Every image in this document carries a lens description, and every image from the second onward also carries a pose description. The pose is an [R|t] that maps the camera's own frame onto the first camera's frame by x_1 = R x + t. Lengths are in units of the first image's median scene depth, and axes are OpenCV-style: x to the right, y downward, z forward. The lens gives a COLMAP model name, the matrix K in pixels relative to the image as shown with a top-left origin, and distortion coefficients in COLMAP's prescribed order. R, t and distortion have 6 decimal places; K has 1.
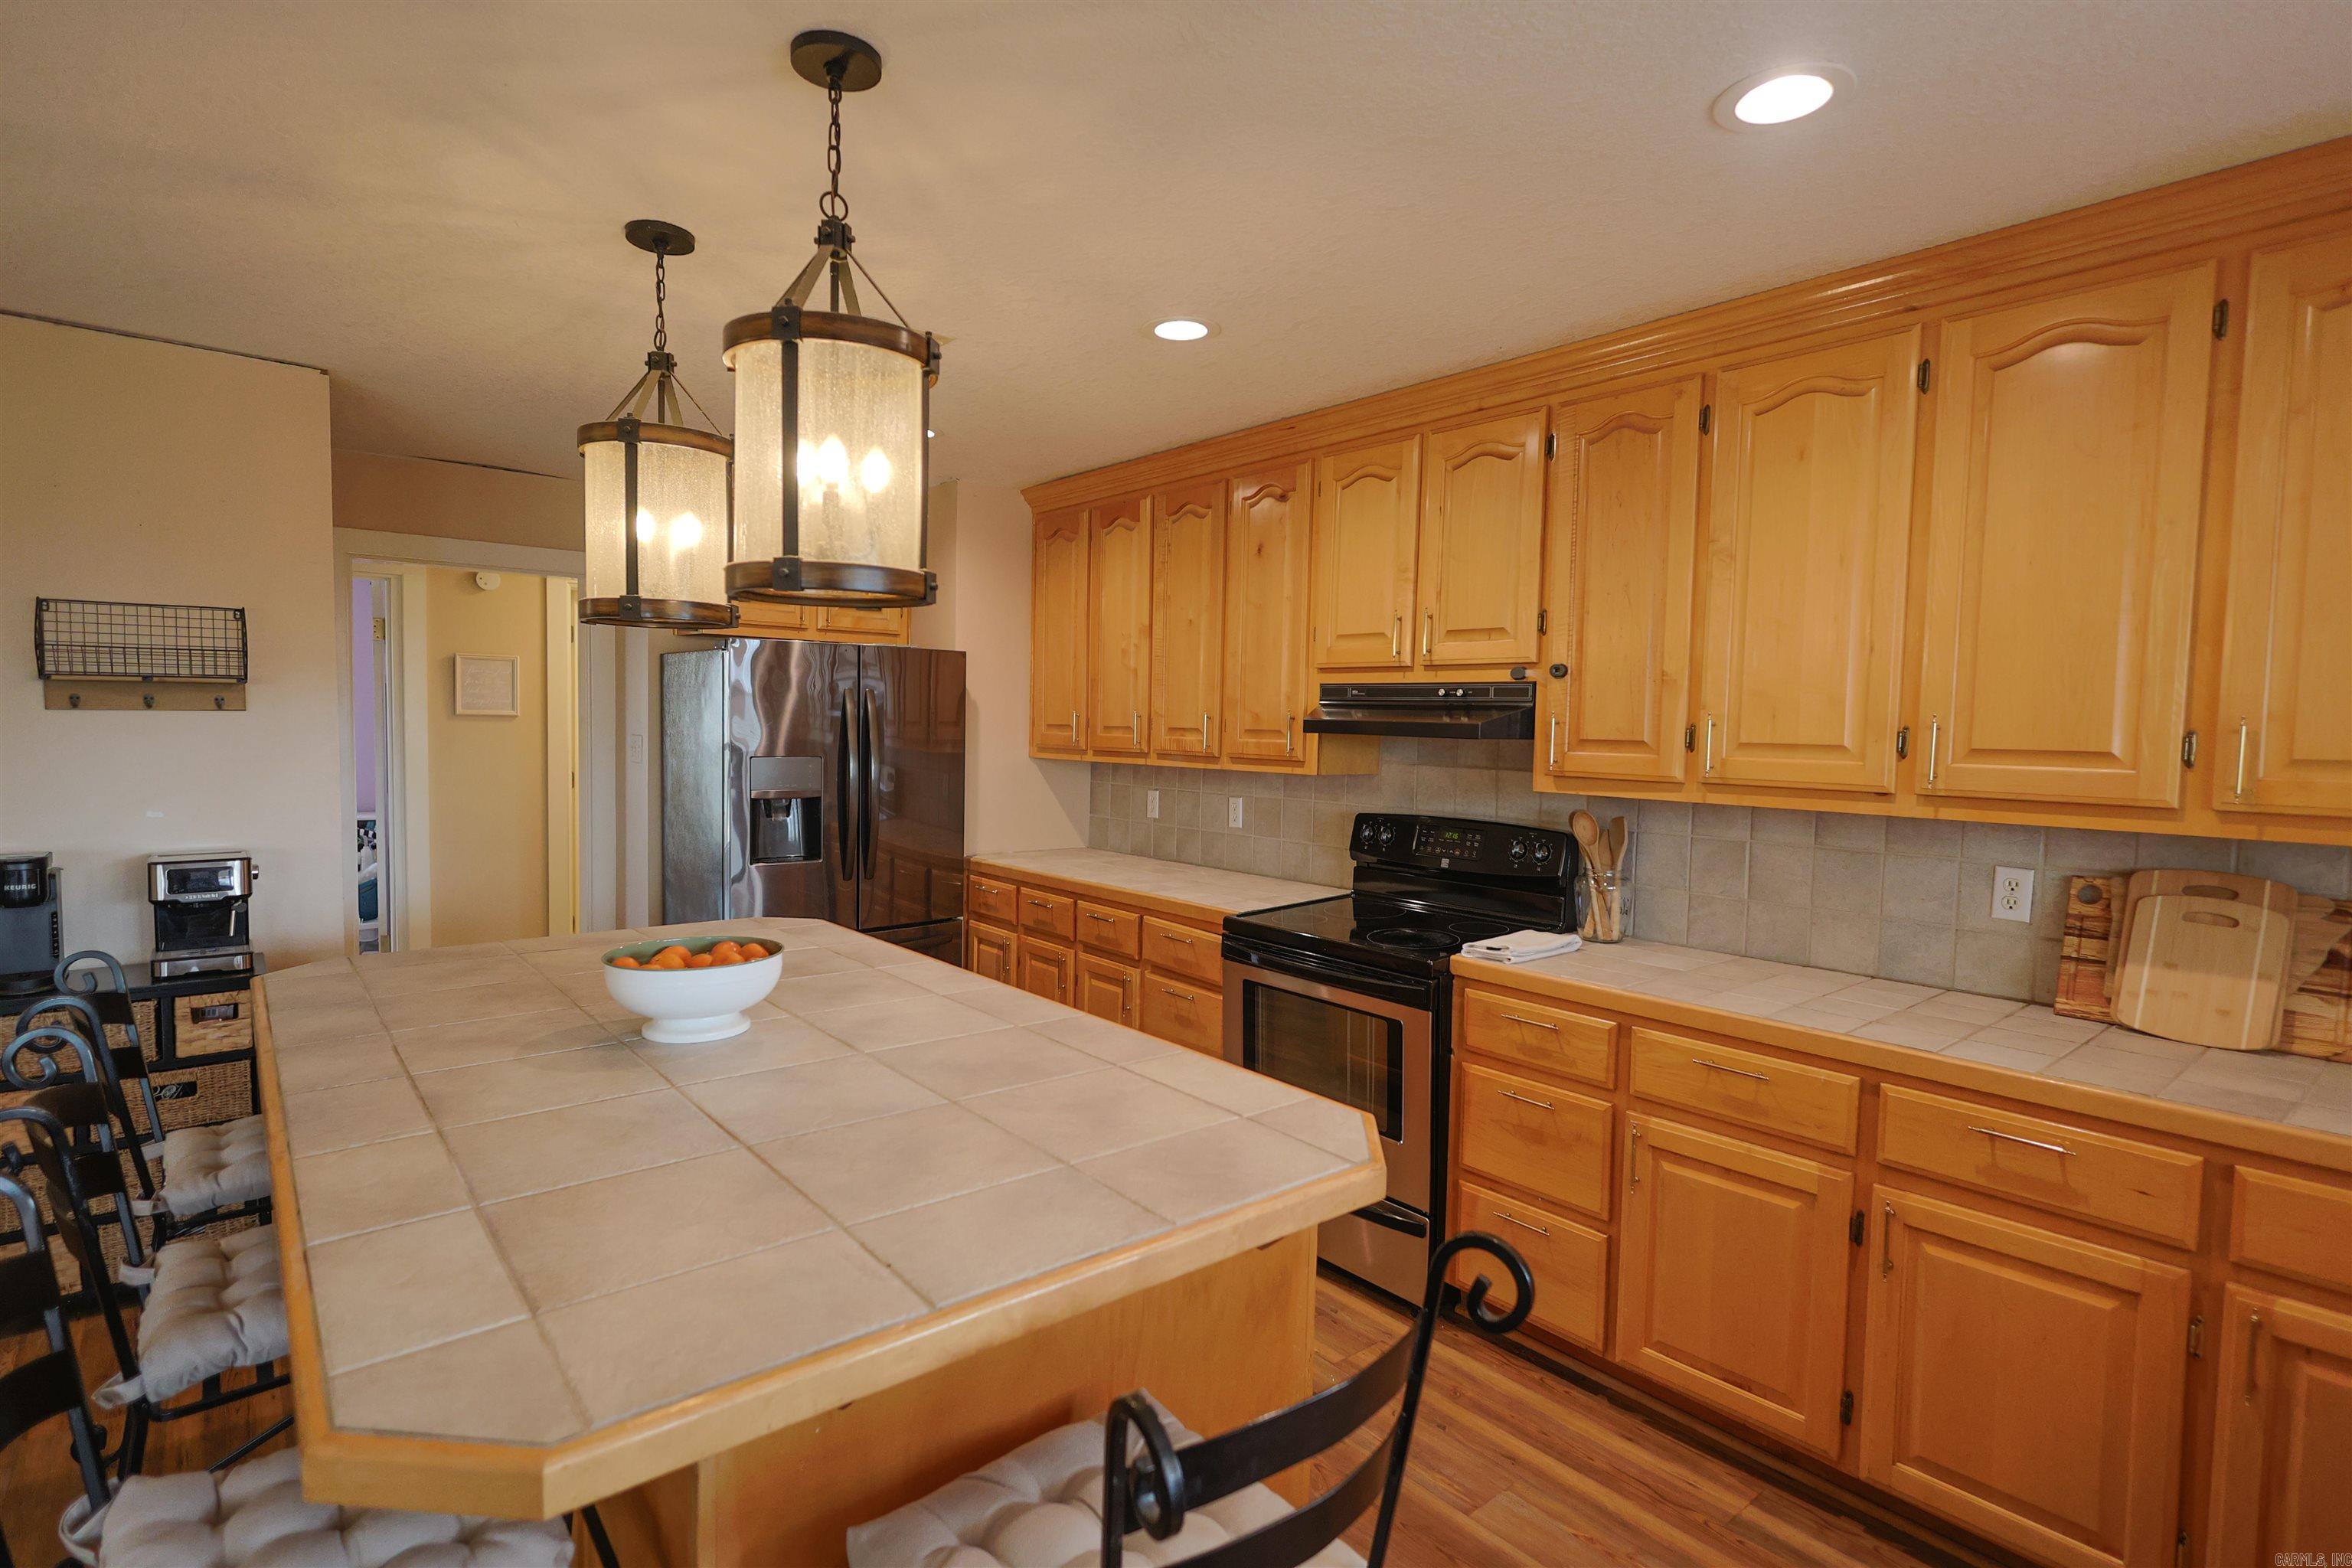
lens RADIAL K [[1141.9, 0, 1176.0], [0, 1141.9, 784.0], [0, 0, 1]] dist [-0.001793, -0.000406]
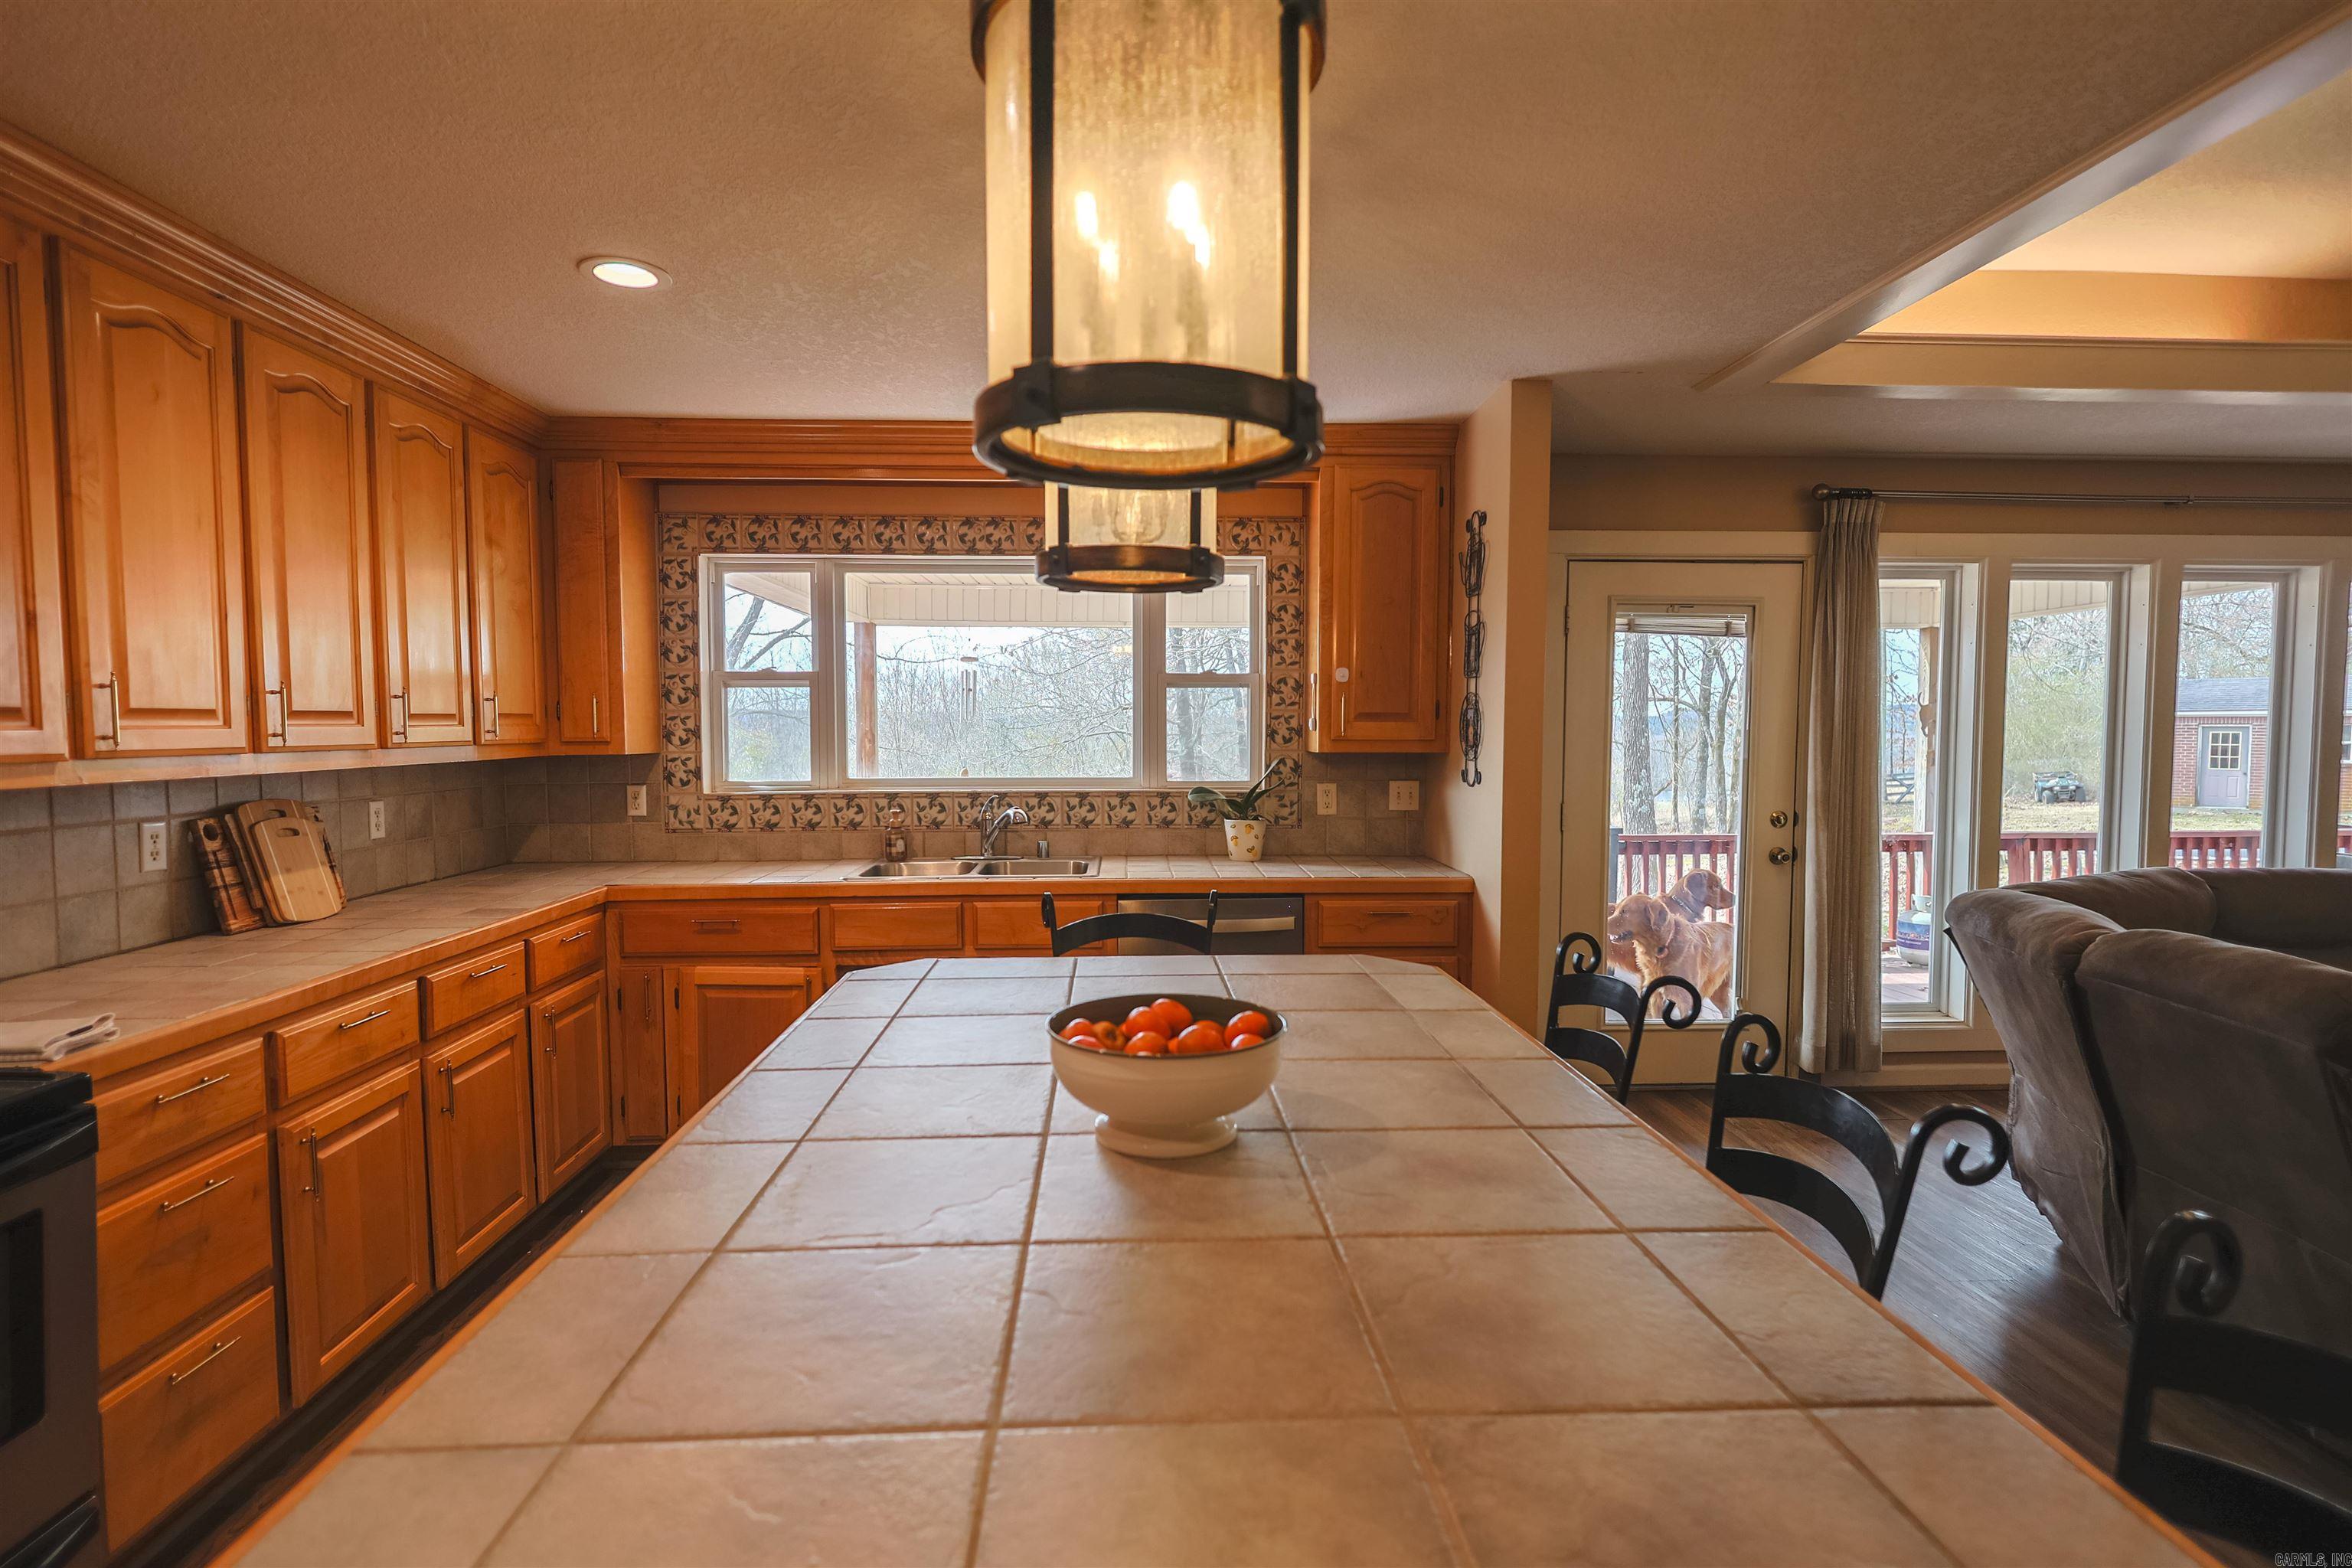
lens RADIAL K [[1162.1, 0, 1176.0], [0, 1162.1, 784.0], [0, 0, 1]] dist [0.002025, -0.000464]
pose [[-0.796989, -0.049547, 0.601958, -0.702575], [0.020368, 0.993858, 0.108771, -0.062268], [-0.603650, 0.098950, -0.791085, 1.305584]]
